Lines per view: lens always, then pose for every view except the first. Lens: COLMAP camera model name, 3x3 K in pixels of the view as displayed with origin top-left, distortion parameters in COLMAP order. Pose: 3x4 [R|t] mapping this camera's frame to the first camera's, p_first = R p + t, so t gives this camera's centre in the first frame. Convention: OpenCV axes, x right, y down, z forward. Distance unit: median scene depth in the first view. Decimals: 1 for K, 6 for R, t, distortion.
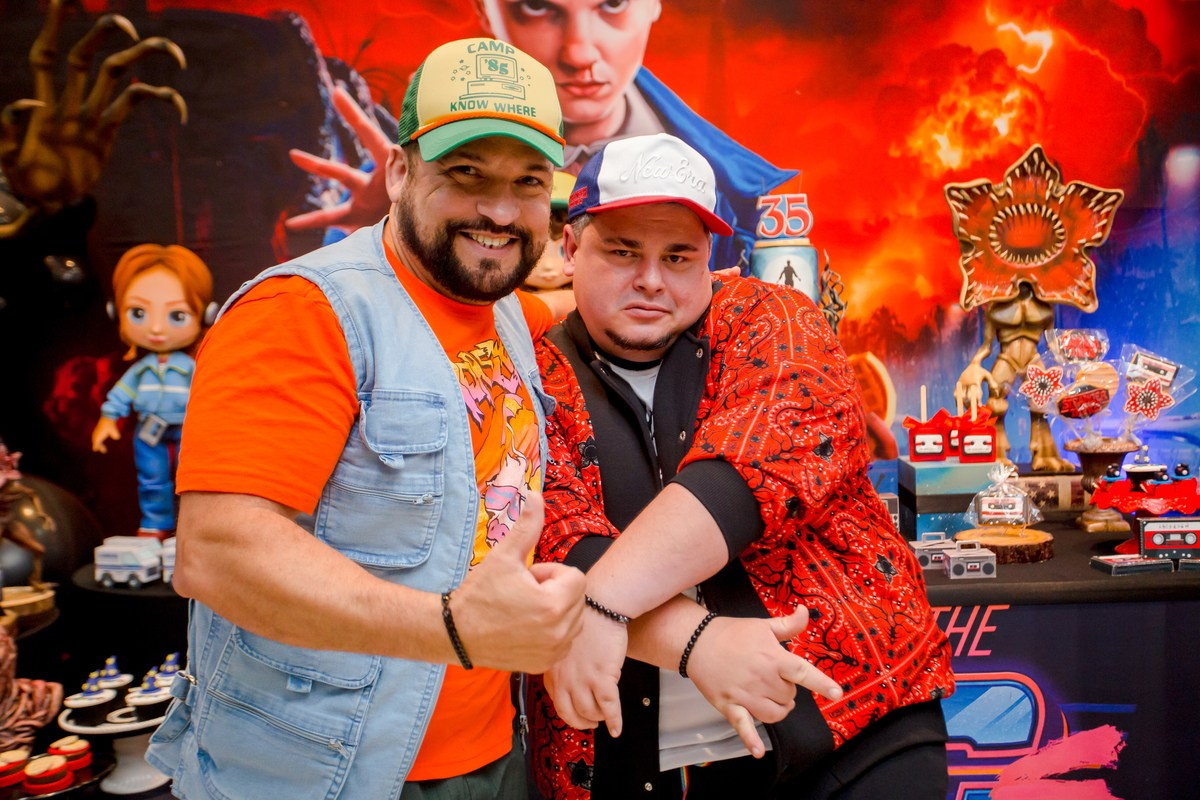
lens RADIAL K [[1319.7, 0, 605.1], [0, 1319.7, 398.6], [0, 0, 1]] dist [0.039878, 0.072659]
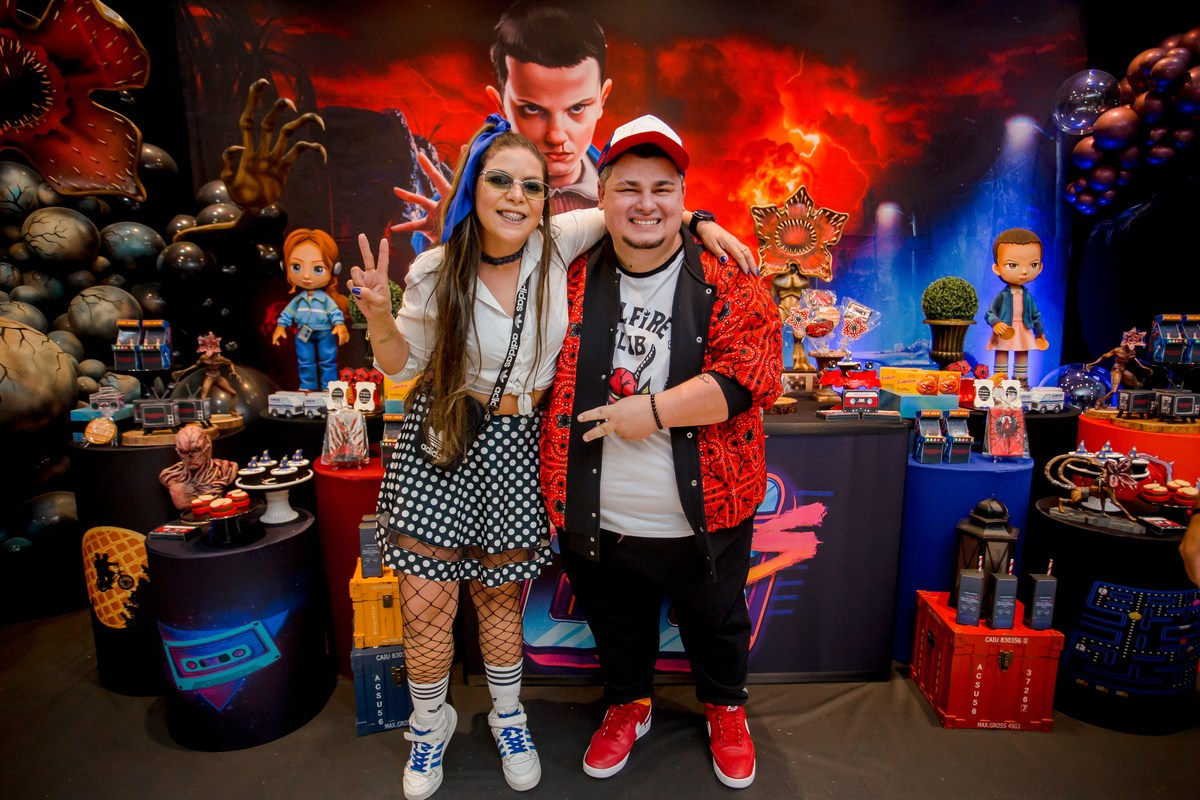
lens RADIAL K [[700.1, 0, 597.9], [0, 700.1, 413.4], [0, 0, 1]] dist [-0.072911, 0.047194]
pose [[0.999546, 0.028484, 0.009809, 0.037918], [-0.029200, 0.996139, 0.082791, 0.031703], [-0.007413, -0.083040, 0.996519, 0.043214]]
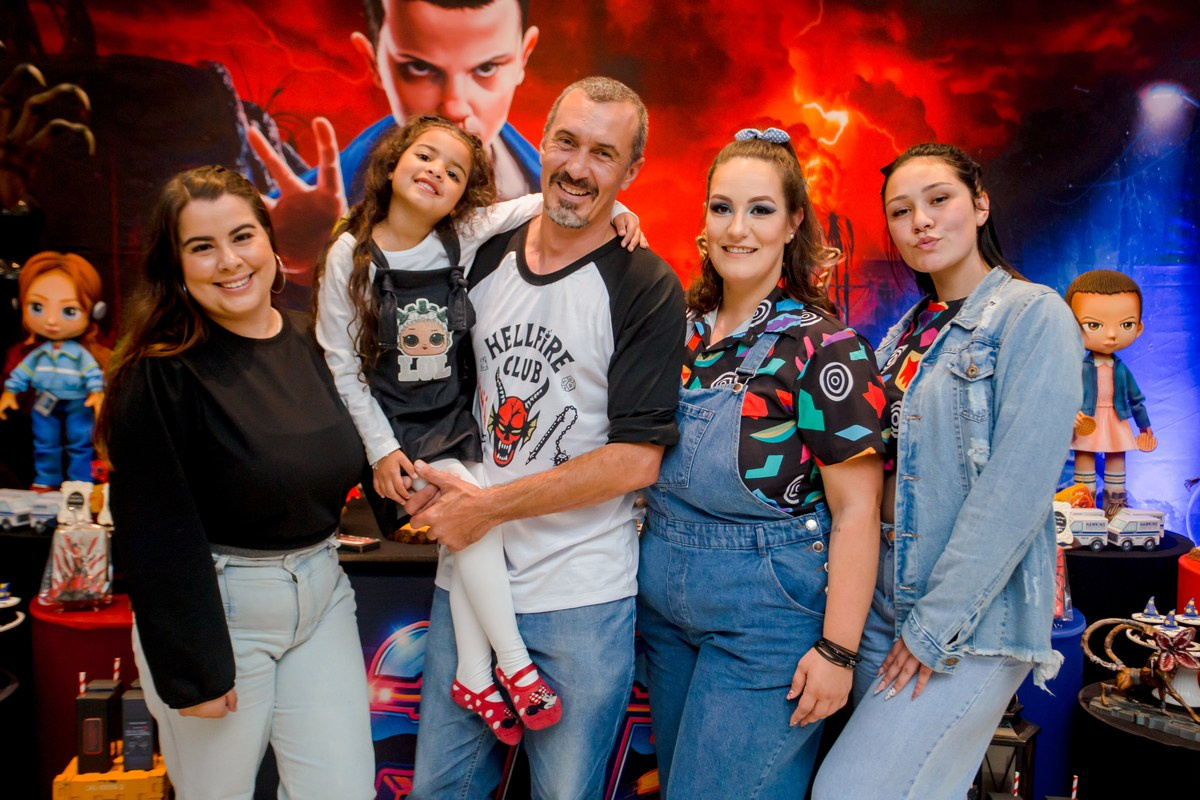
lens RADIAL K [[1172.0, 0, 597.7], [0, 1172.0, 397.0], [0, 0, 1]] dist [0.001971, 0.099495]
pose [[0.998642, 0.051533, -0.007632, 0.132479], [-0.051544, 0.998670, -0.001326, -0.005413], [0.007553, 0.001717, 0.999970, -0.060302]]
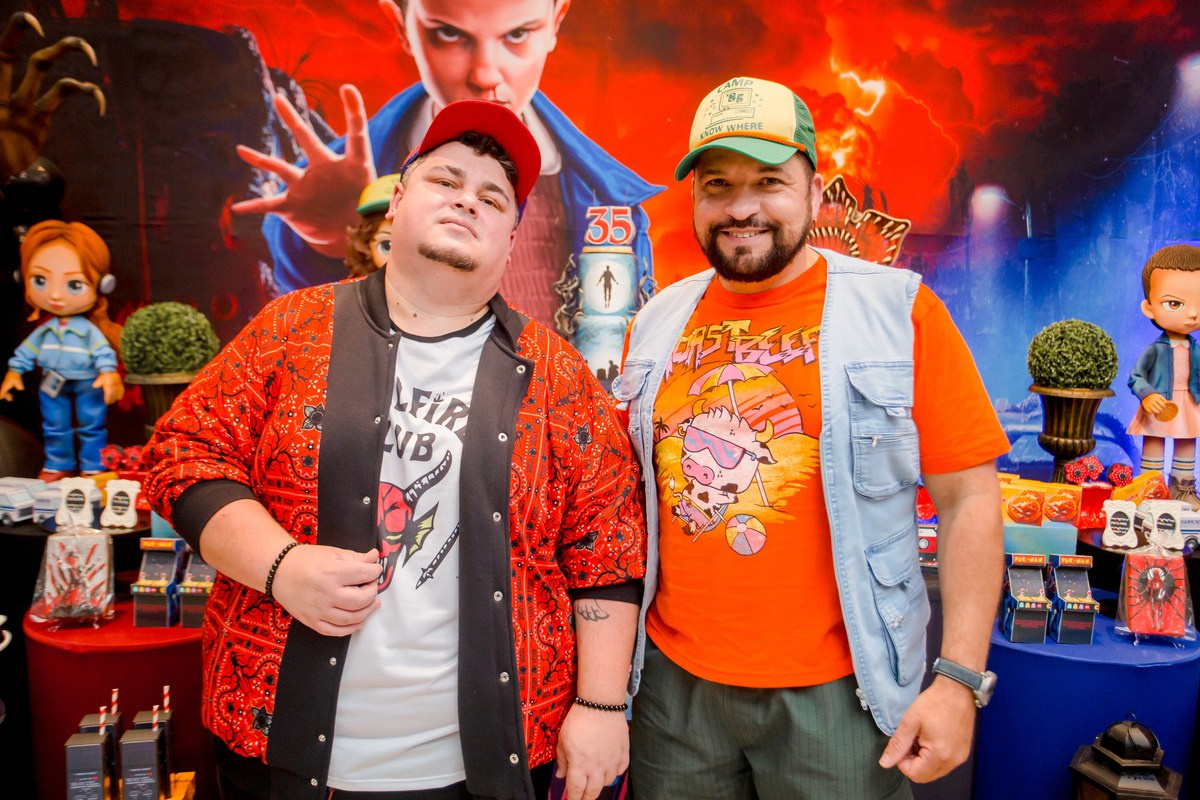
lens RADIAL K [[988.1, 0, 600.0], [0, 988.1, 400.0], [0, 0, 1]] dist [-0.029247, 0.082441]
pose [[0.998497, 0.054417, 0.006522, 0.093110], [-0.054670, 0.997325, 0.048517, -0.022133], [-0.003864, -0.048801, 0.998801, 0.113061]]
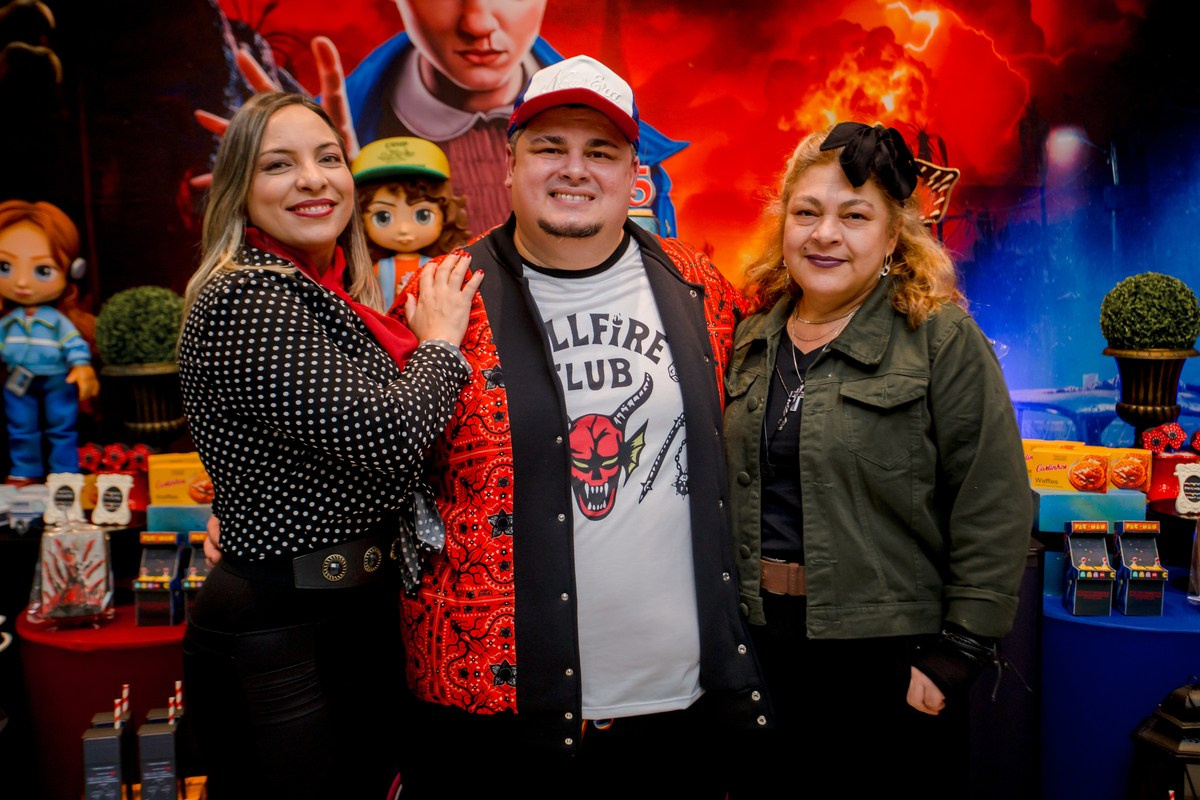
lens RADIAL K [[1271.0, 0, 600.0], [0, 1271.0, 400.0], [0, 0, 1]] dist [0.014036, 0.117393]
pose [[0.999704, 0.022870, -0.008276, 0.090555], [-0.022579, 0.999177, 0.033689, -0.003975], [0.009039, -0.033492, 0.999398, 0.006303]]
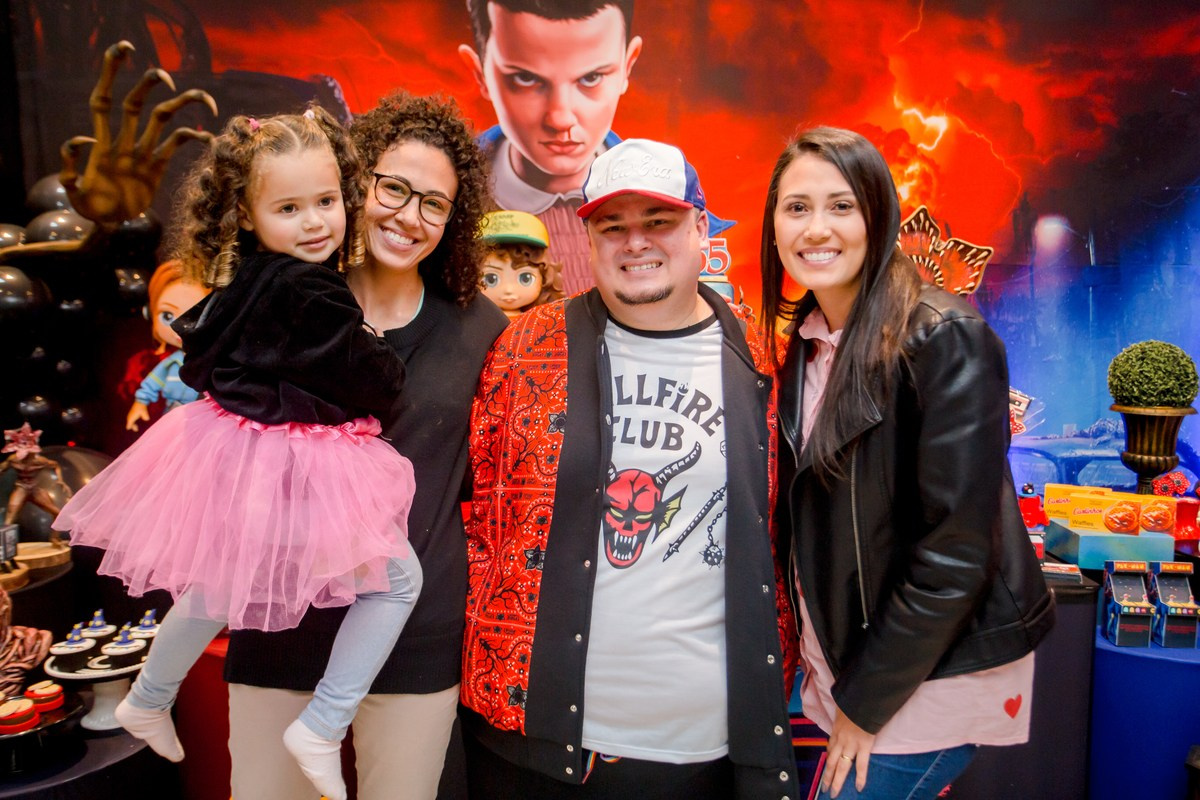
lens RADIAL K [[1010.5, 0, 600.0], [0, 1010.5, 400.0], [0, 0, 1]] dist [-0.029082, 0.089589]
pose [[0.998977, 0.042886, -0.014374, 0.042221], [-0.042814, 0.999069, 0.005269, -0.007782], [0.014586, -0.004648, 0.999883, 0.070495]]
